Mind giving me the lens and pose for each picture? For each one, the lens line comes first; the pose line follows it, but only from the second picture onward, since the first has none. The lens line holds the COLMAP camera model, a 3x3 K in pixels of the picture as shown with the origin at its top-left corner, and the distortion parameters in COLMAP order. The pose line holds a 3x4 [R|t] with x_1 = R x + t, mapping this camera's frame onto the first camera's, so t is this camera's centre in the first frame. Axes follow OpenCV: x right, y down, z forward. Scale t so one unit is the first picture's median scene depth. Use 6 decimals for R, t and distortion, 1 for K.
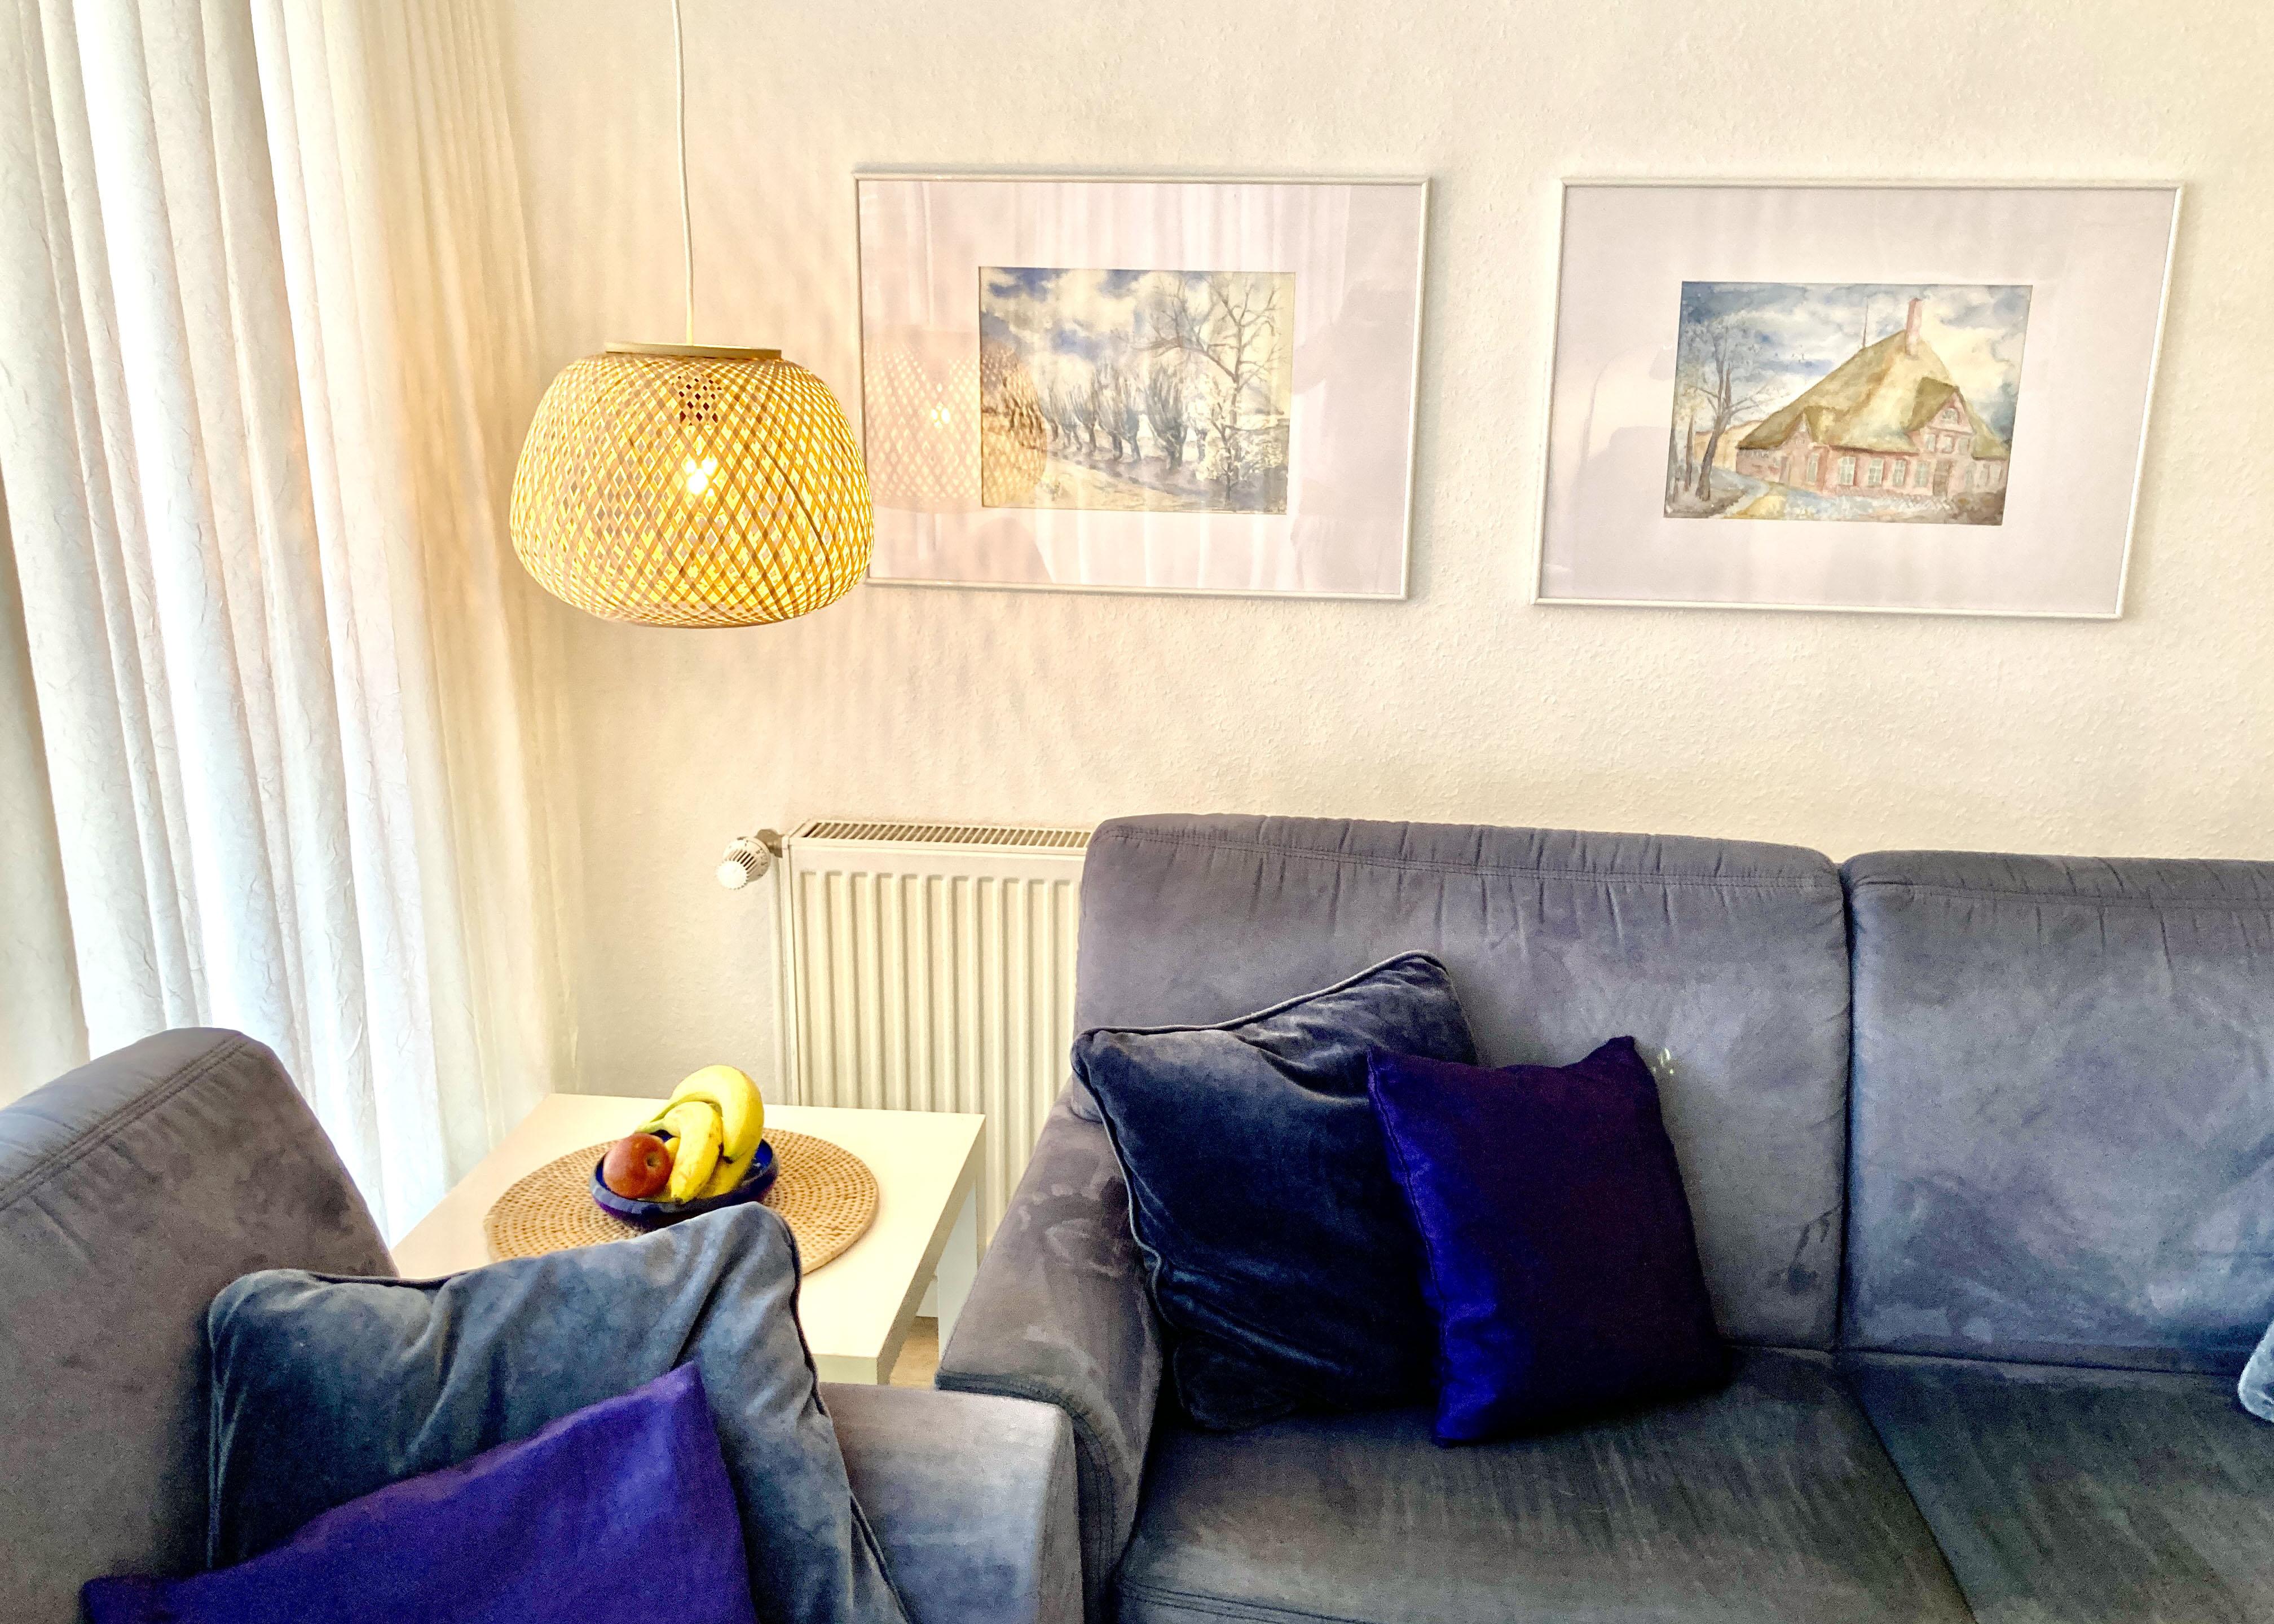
lens RADIAL K [[1903.5, 0, 1137.0], [0, 1903.5, 812.0], [0, 0, 1]] dist [0.144280, -0.249173]
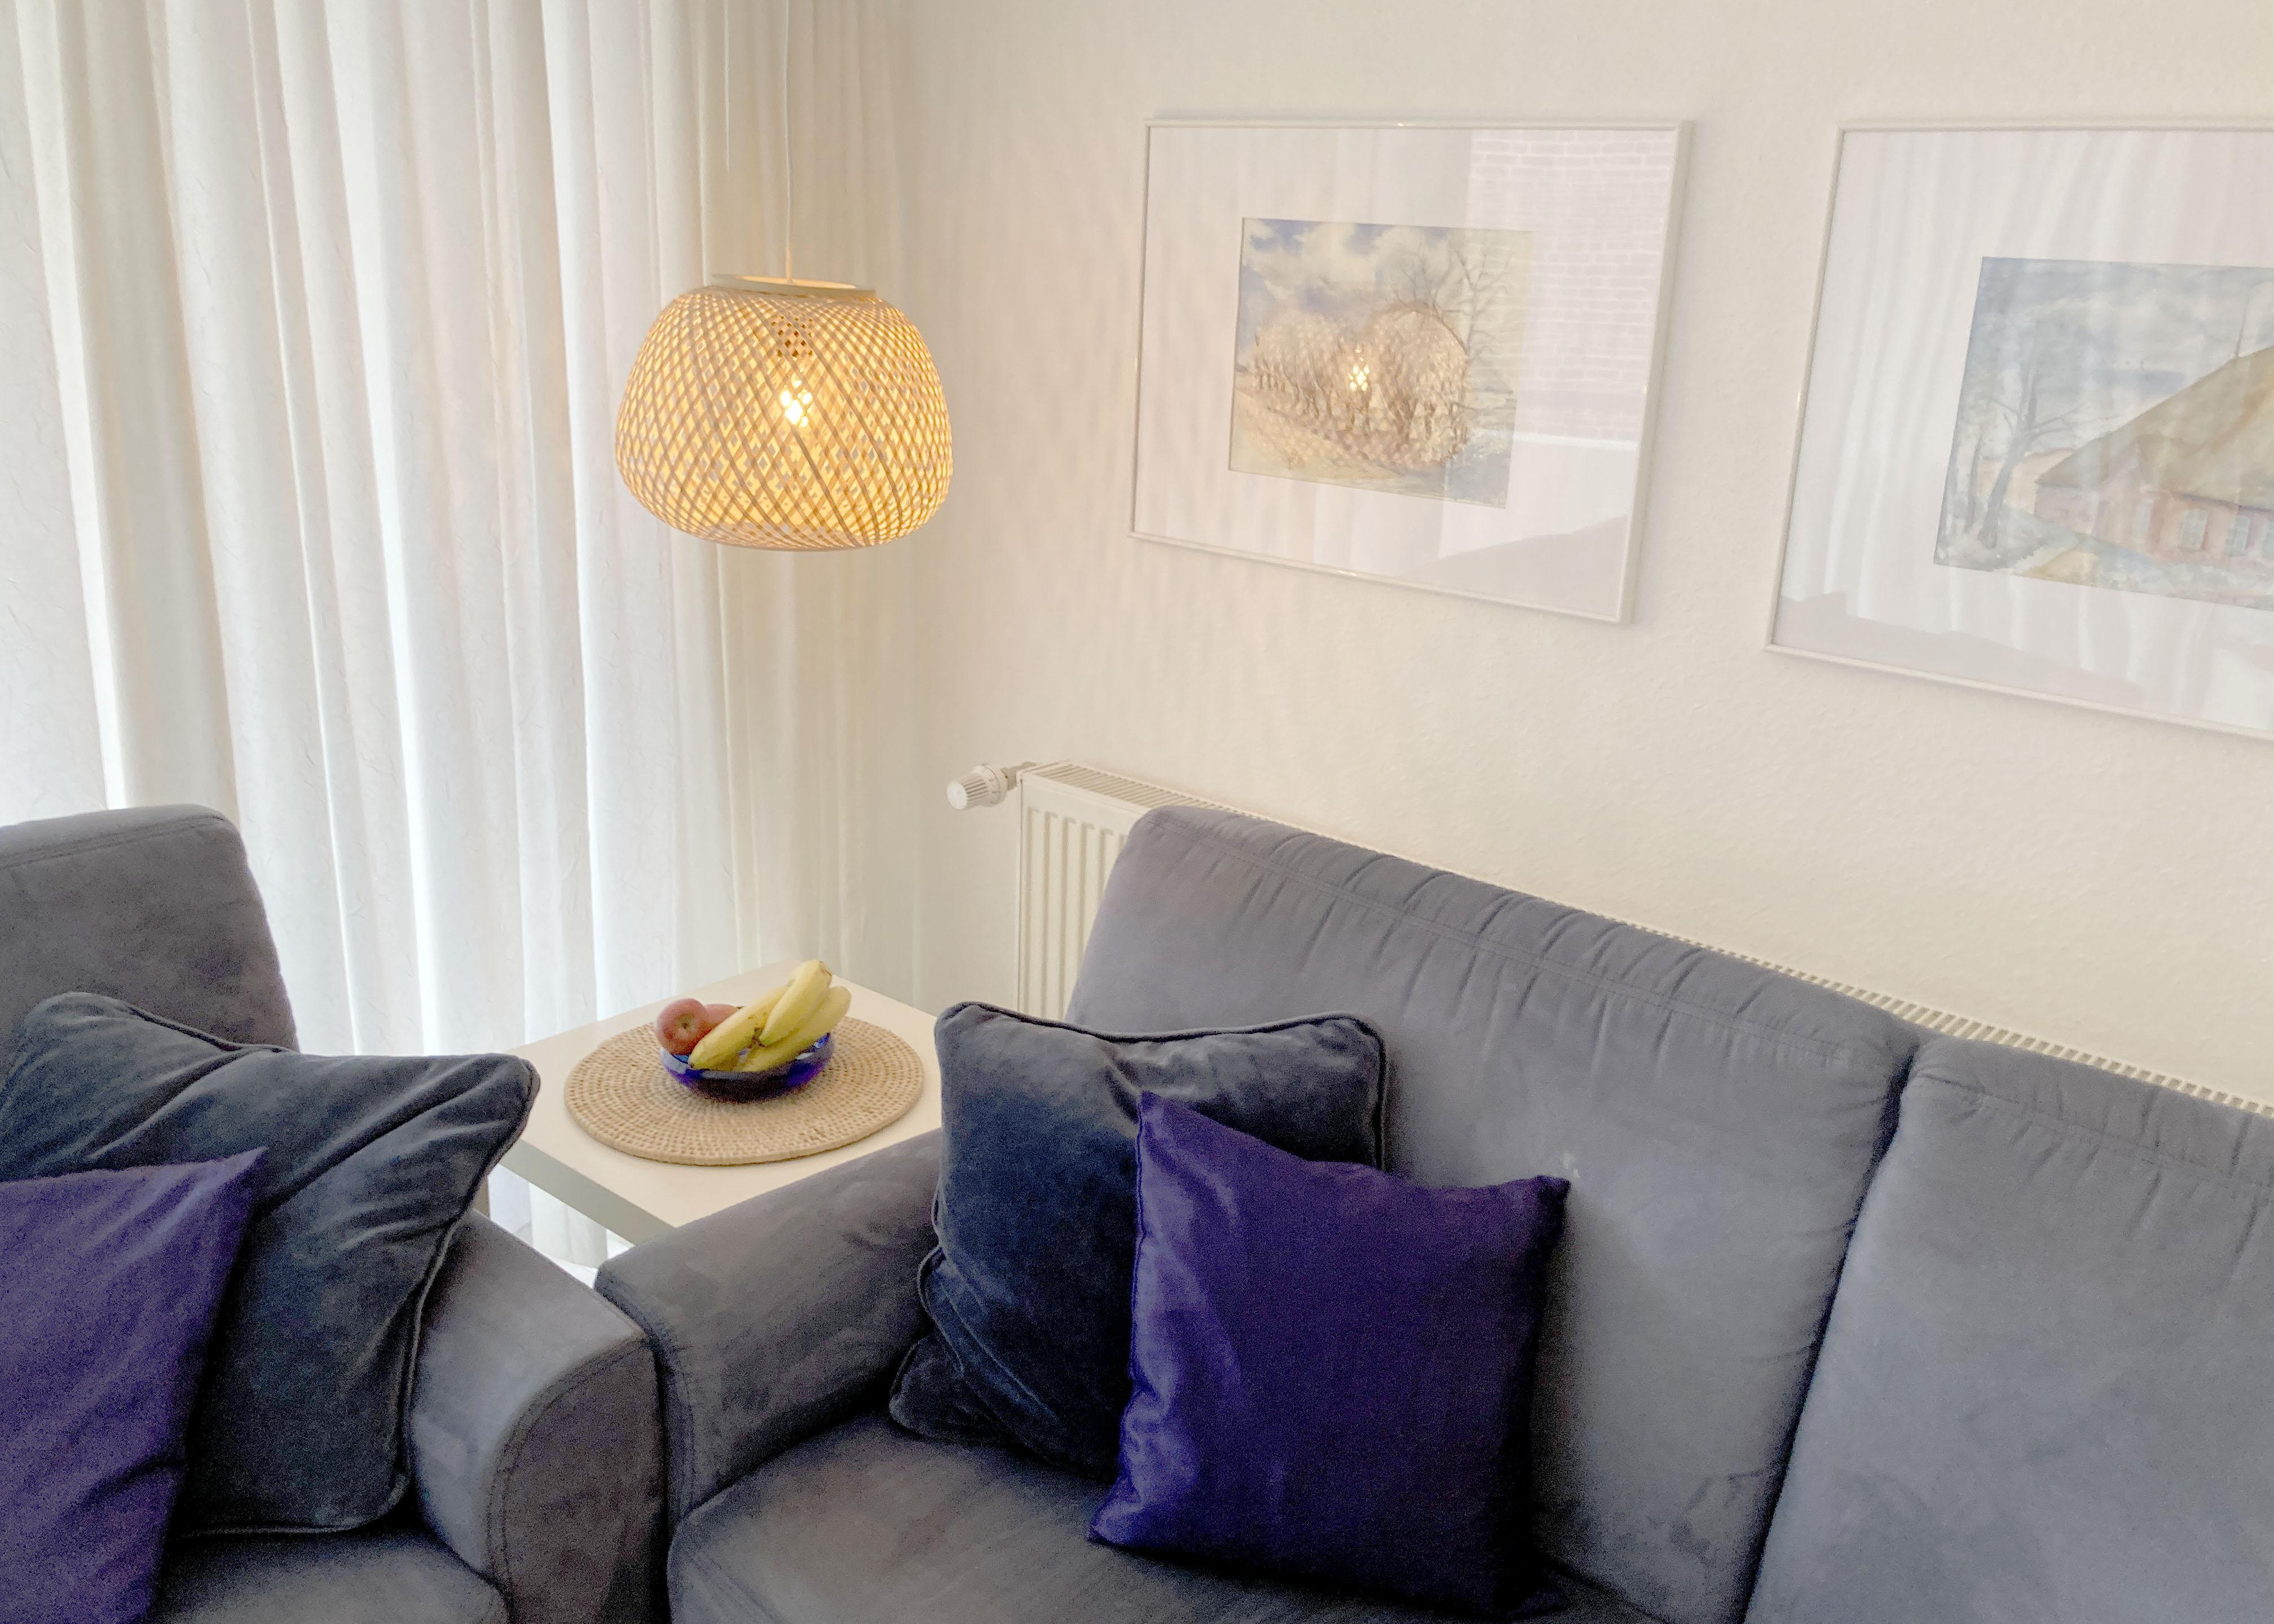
lens RADIAL K [[1940.4, 0, 1137.0], [0, 1940.4, 812.0], [0, 0, 1]] dist [0.058215, -0.003038]
pose [[0.811388, 0.190466, -0.552605, 0.470026], [-0.178143, 0.981022, 0.076562, -0.059606], [0.556700, 0.036321, 0.829919, 0.179350]]
